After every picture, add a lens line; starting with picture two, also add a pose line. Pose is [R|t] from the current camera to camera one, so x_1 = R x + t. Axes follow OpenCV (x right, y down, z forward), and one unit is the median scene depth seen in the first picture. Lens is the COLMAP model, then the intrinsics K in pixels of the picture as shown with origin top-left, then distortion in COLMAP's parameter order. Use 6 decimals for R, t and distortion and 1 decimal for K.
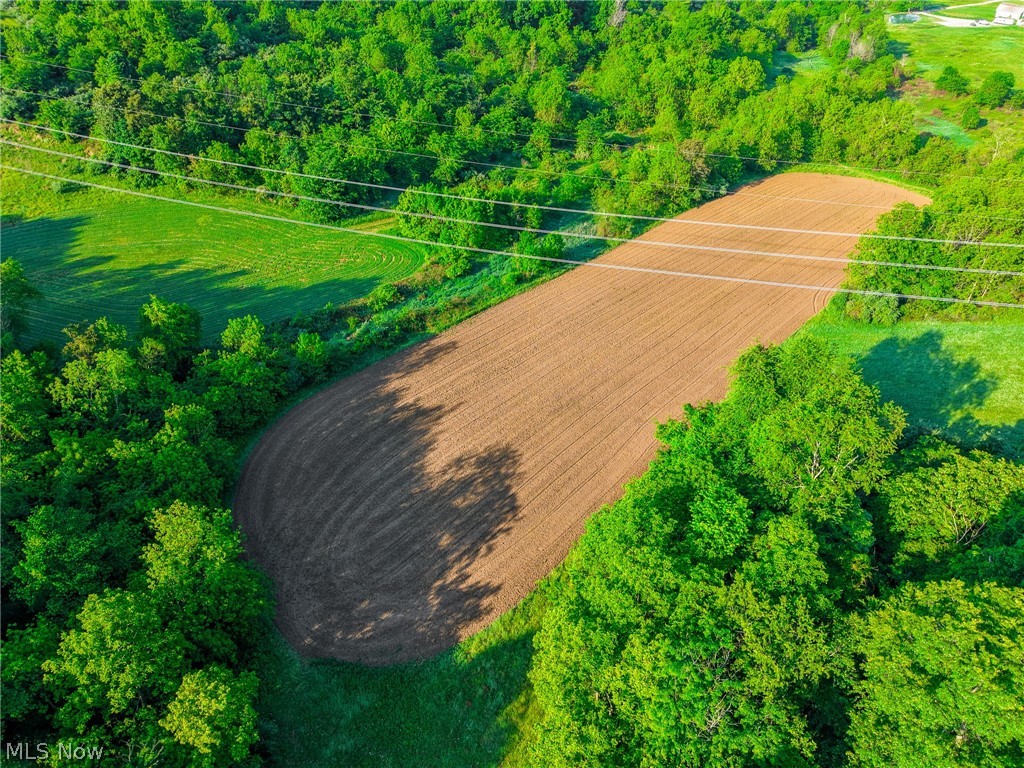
lens RADIAL K [[702.2, 0, 512.0], [0, 702.2, 384.0], [0, 0, 1]] dist [0.034615, -0.031261]
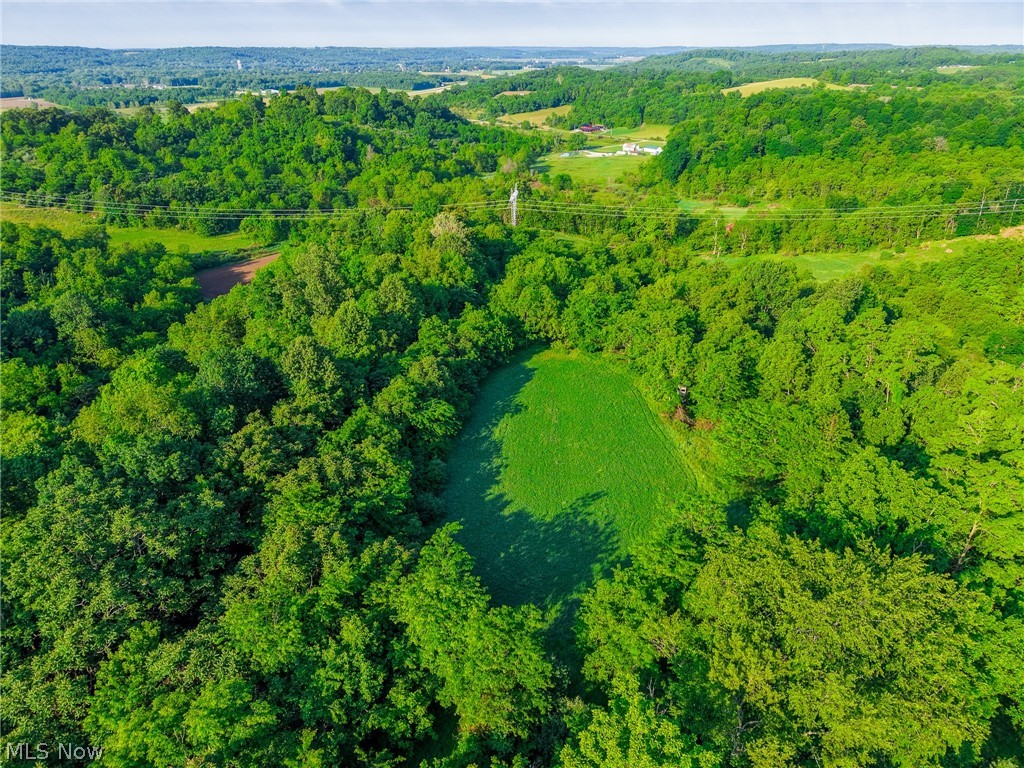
lens RADIAL K [[702.2, 0, 512.0], [0, 702.2, 384.0], [0, 0, 1]] dist [0.034615, -0.031261]
pose [[0.983467, -0.090024, 0.157124, 0.246498], [0.117780, 0.977067, -0.177395, 0.624133], [-0.137551, 0.192968, 0.971516, -1.044231]]
